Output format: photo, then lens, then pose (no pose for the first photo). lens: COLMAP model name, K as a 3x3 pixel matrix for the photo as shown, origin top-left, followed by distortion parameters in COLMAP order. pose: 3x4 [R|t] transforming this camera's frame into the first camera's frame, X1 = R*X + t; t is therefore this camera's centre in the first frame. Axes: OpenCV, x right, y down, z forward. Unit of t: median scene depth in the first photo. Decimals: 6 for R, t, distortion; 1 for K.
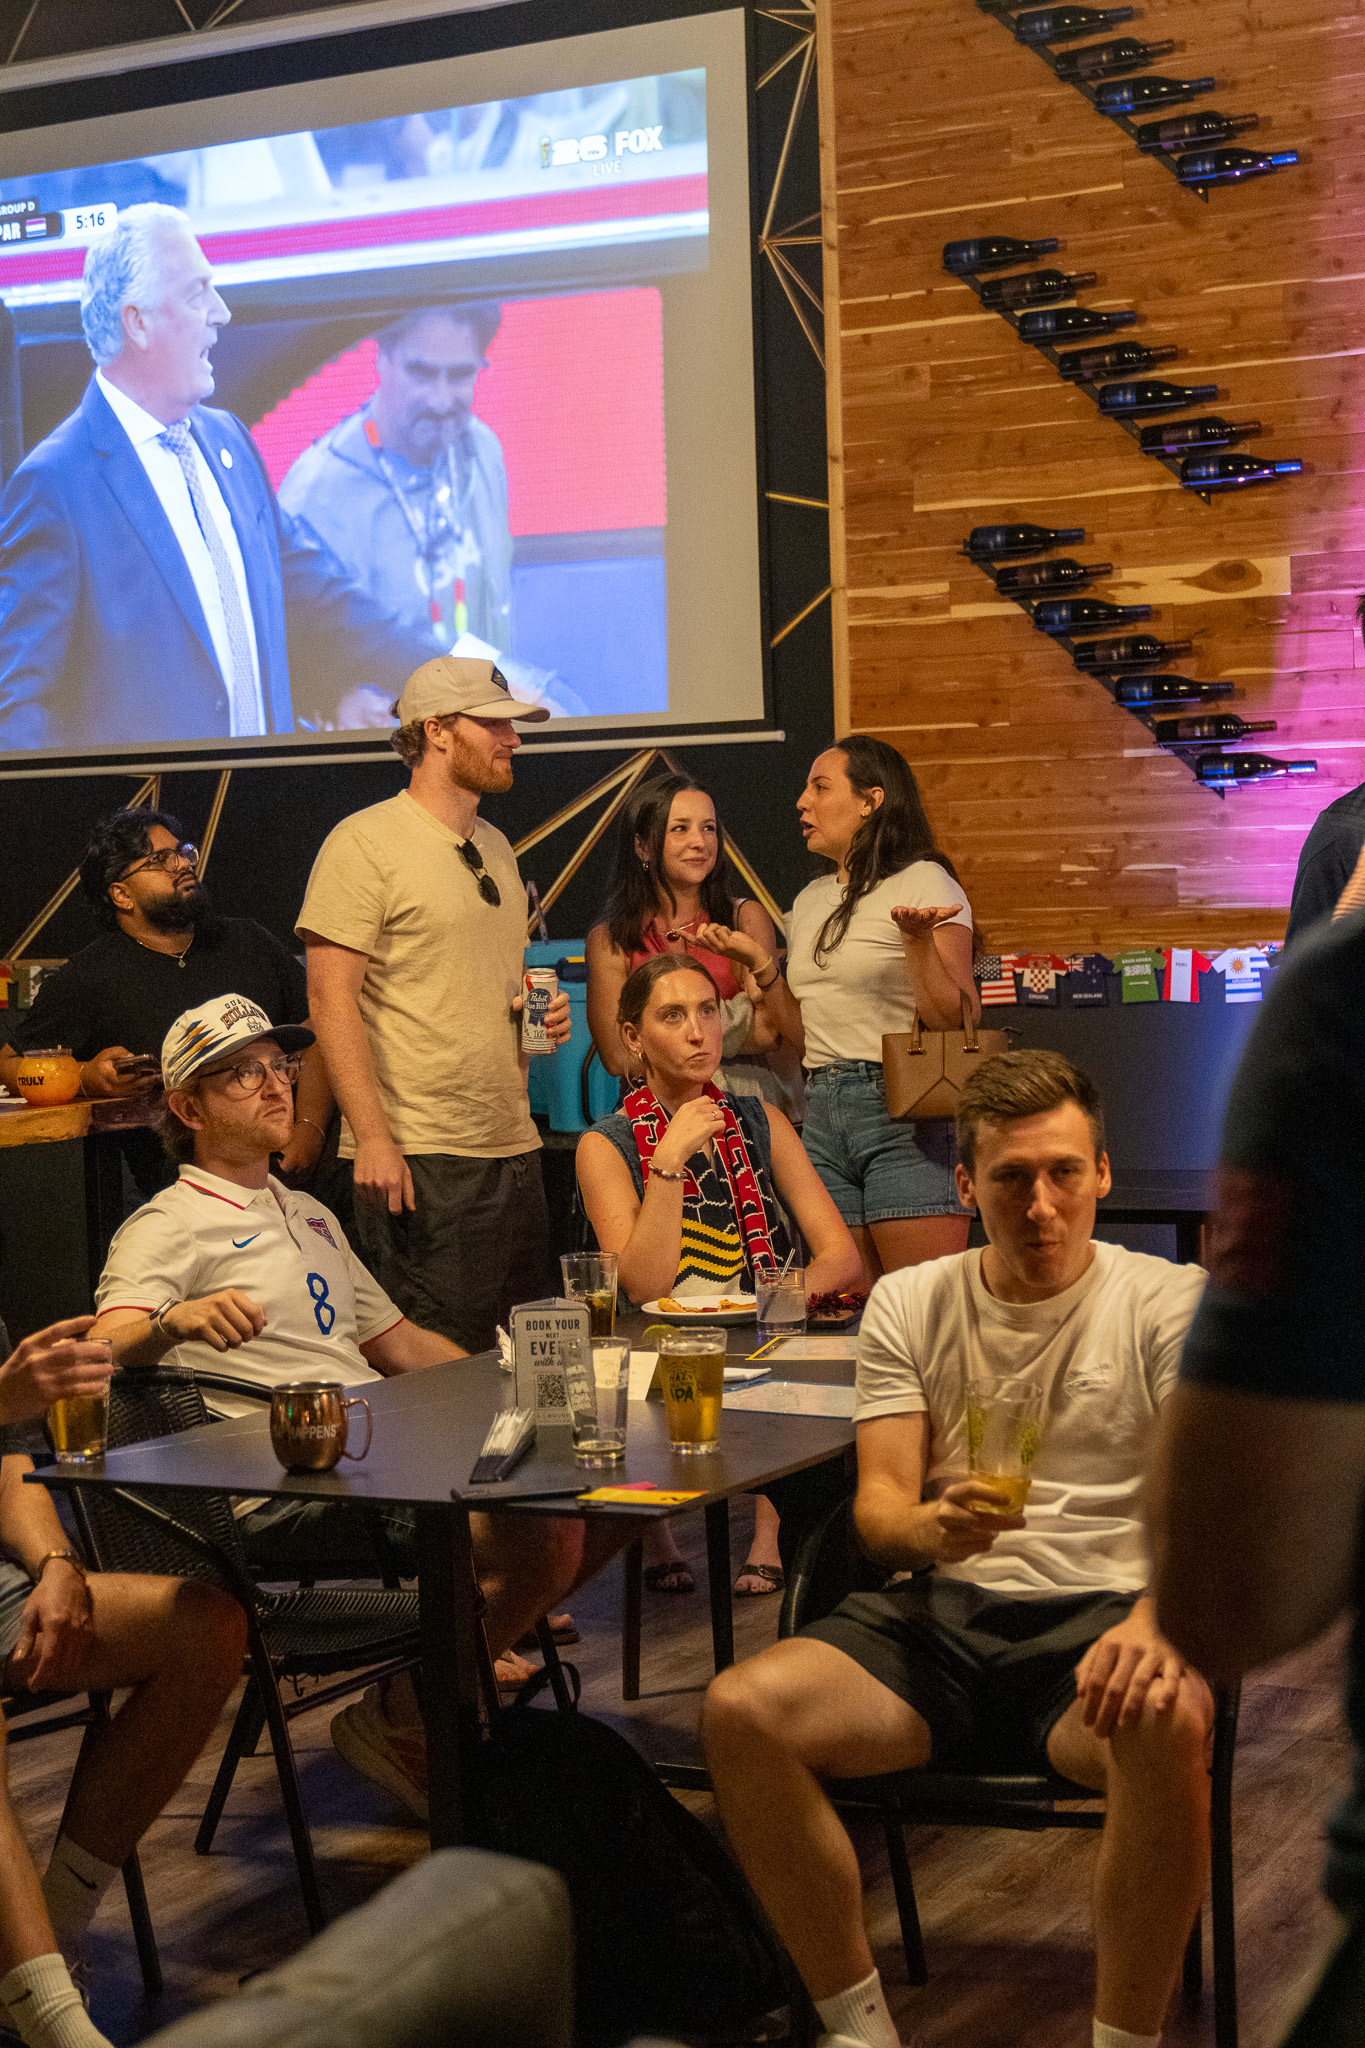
lens RADIAL K [[3265.2, 0, 682.5], [0, 3265.2, 1024.0], [0, 0, 1]] dist [0.011909, 0.104742]
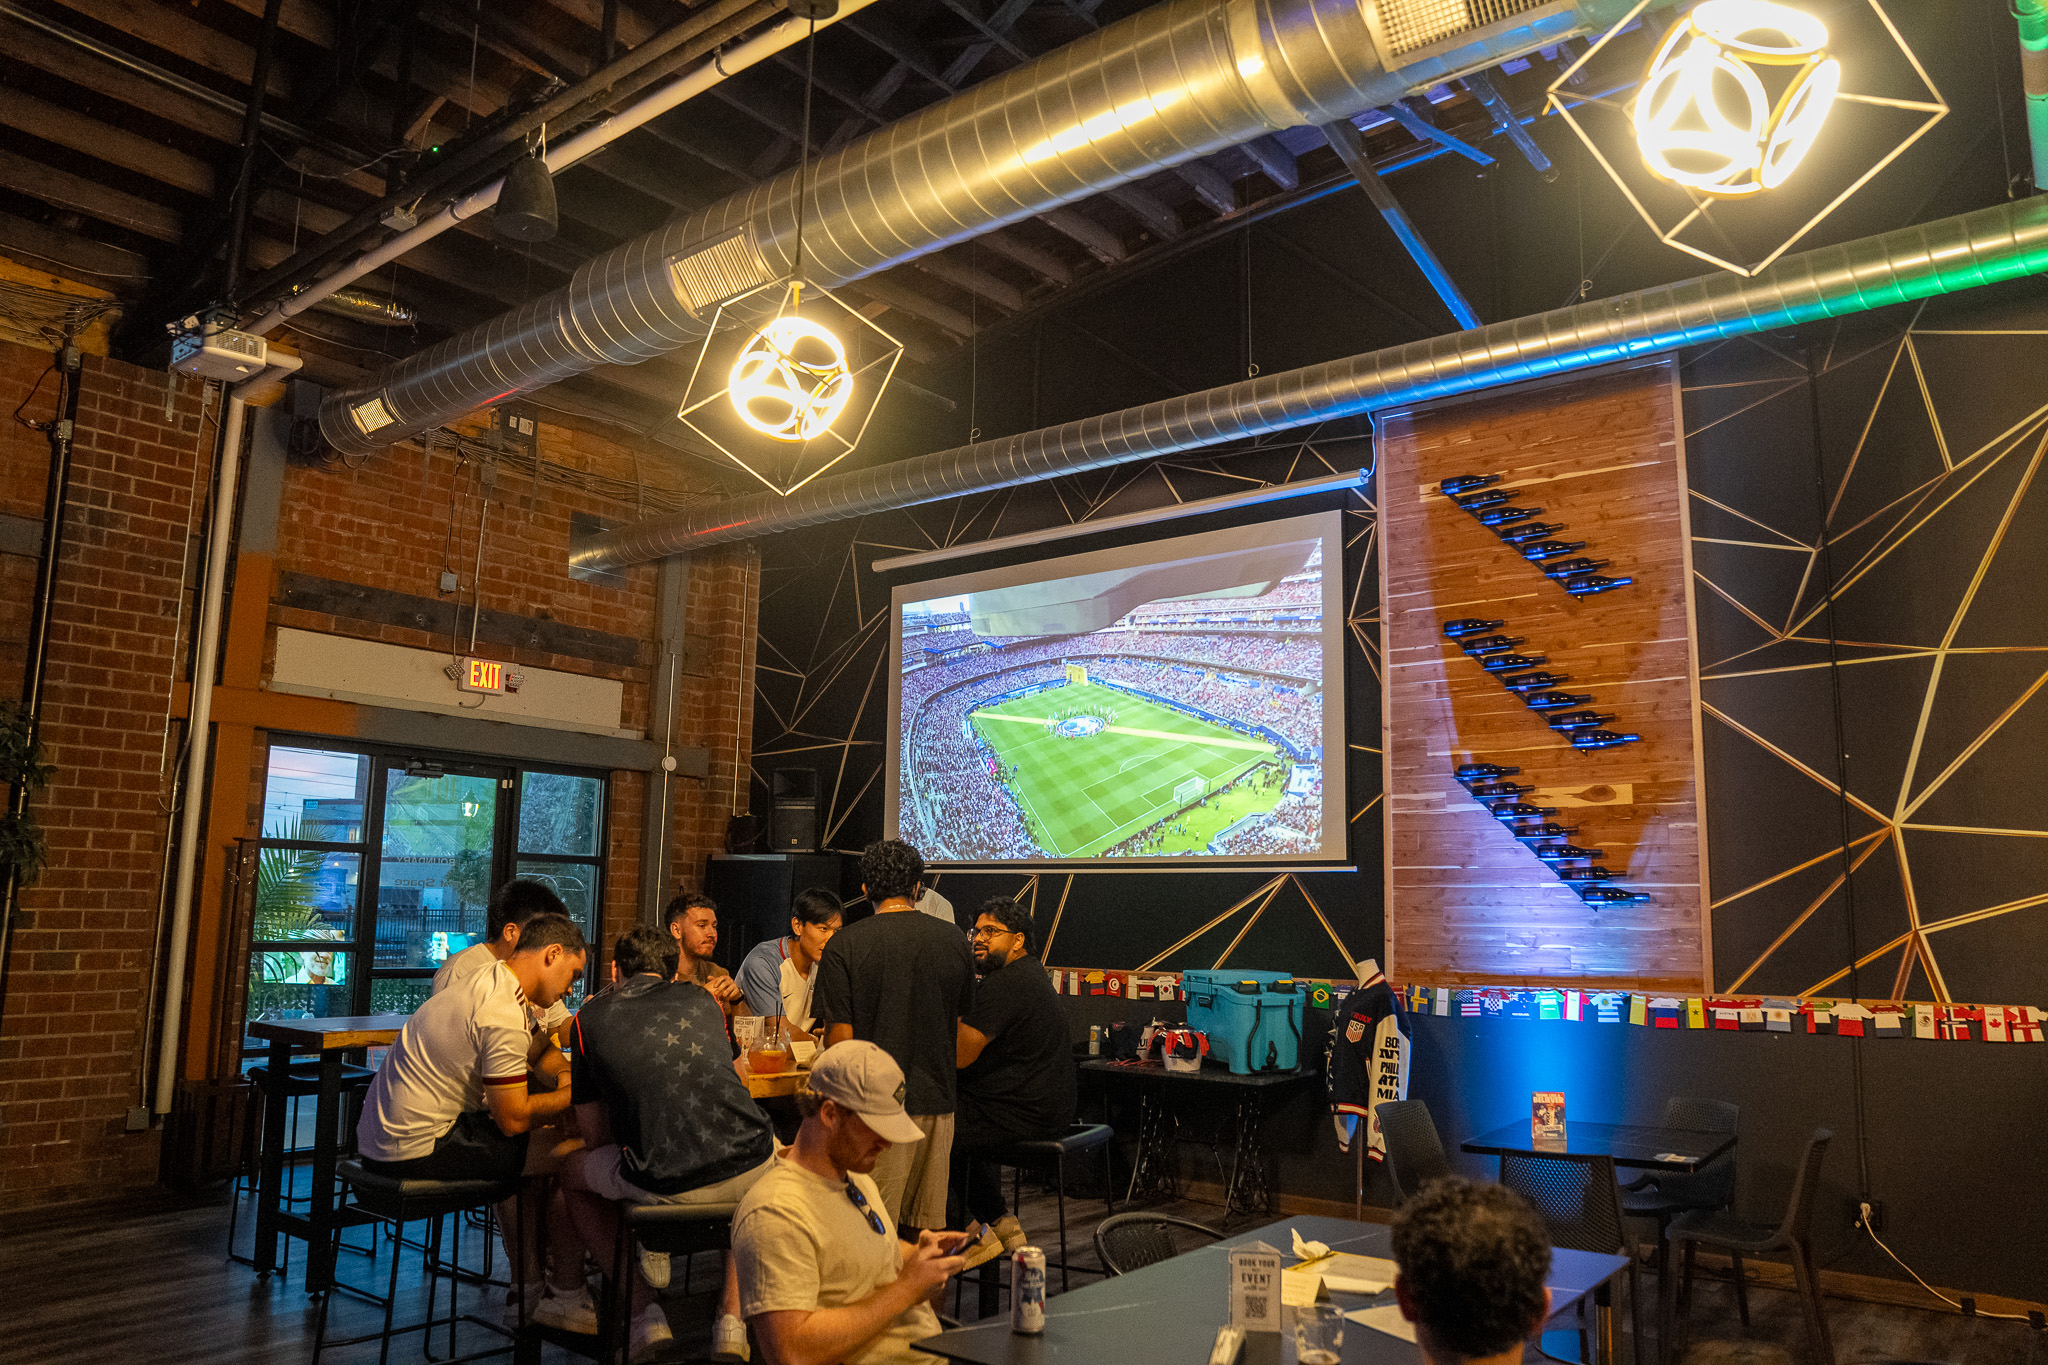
lens RADIAL K [[1430.0, 0, 1024.0], [0, 1430.0, 682.5], [0, 0, 1]] dist [-0.127626, 0.097596]
pose [[0.984183, 0.019812, -0.176045, -0.018445], [-0.055544, 0.978130, -0.200441, -0.018299], [0.168223, 0.207049, 0.963759, 0.144560]]
